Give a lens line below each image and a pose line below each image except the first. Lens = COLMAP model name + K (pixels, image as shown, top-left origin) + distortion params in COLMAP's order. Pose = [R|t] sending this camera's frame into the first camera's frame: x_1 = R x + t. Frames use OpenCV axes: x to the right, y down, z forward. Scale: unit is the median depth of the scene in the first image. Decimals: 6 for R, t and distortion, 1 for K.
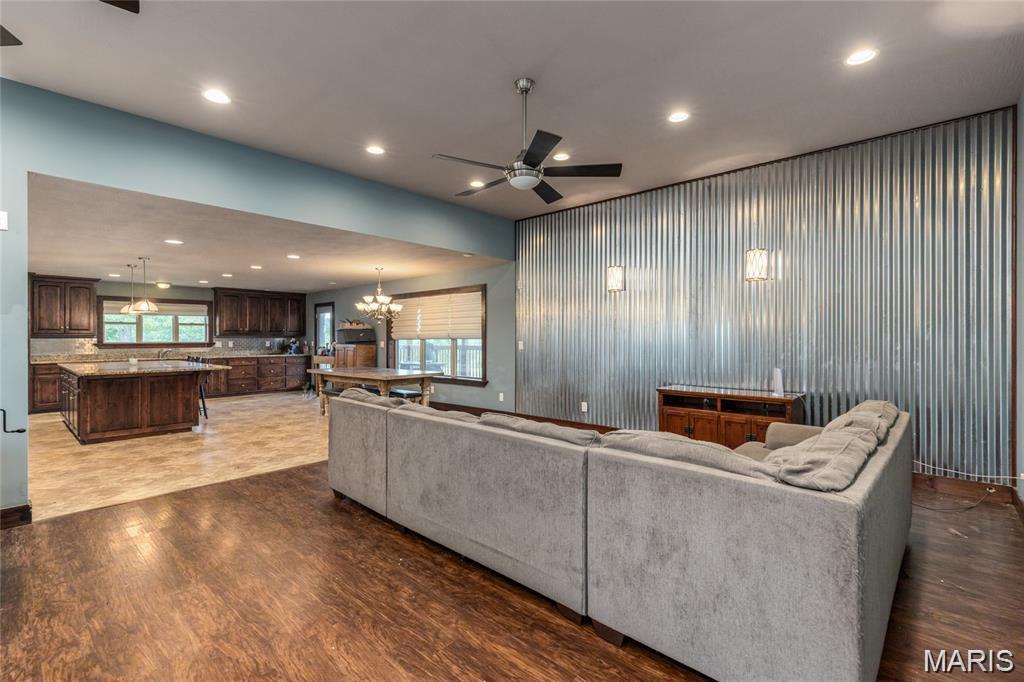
lens RADIAL K [[460.7, 0, 512.0], [0, 460.7, 341.0], [0, 0, 1]] dist [0.000157, 0.000096]
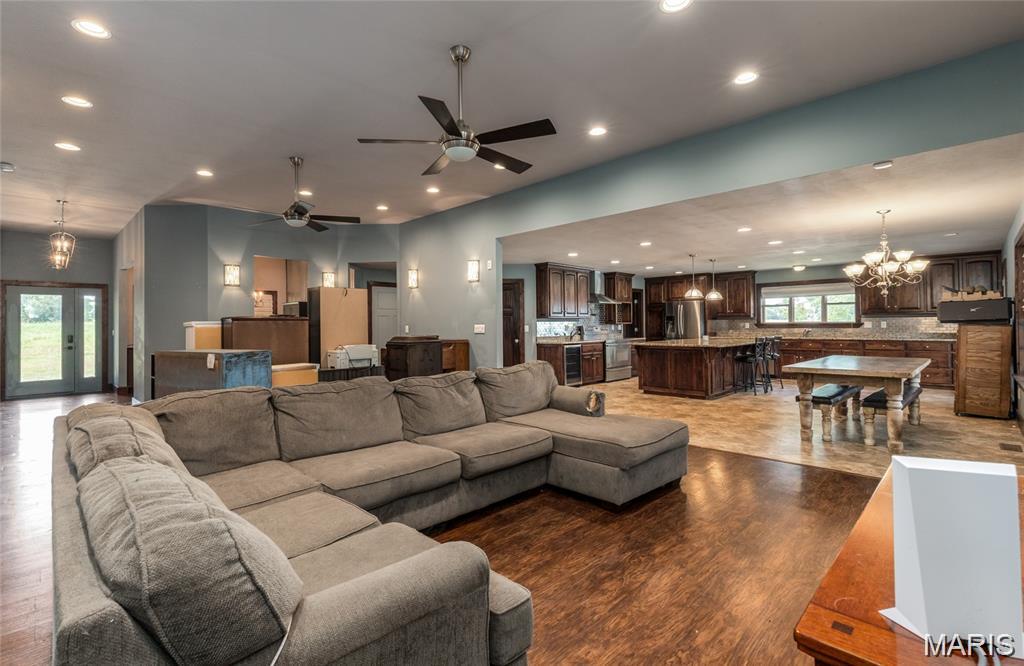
lens RADIAL K [[484.7, 0, 512.0], [0, 484.7, 333.0], [0, 0, 1]] dist [0.000967, 0.000024]
pose [[-0.035756, 0.016379, -0.999226, 0.367423], [0.004229, 0.999859, 0.016238, 0.005721], [0.999352, -0.003645, -0.035820, 0.394682]]
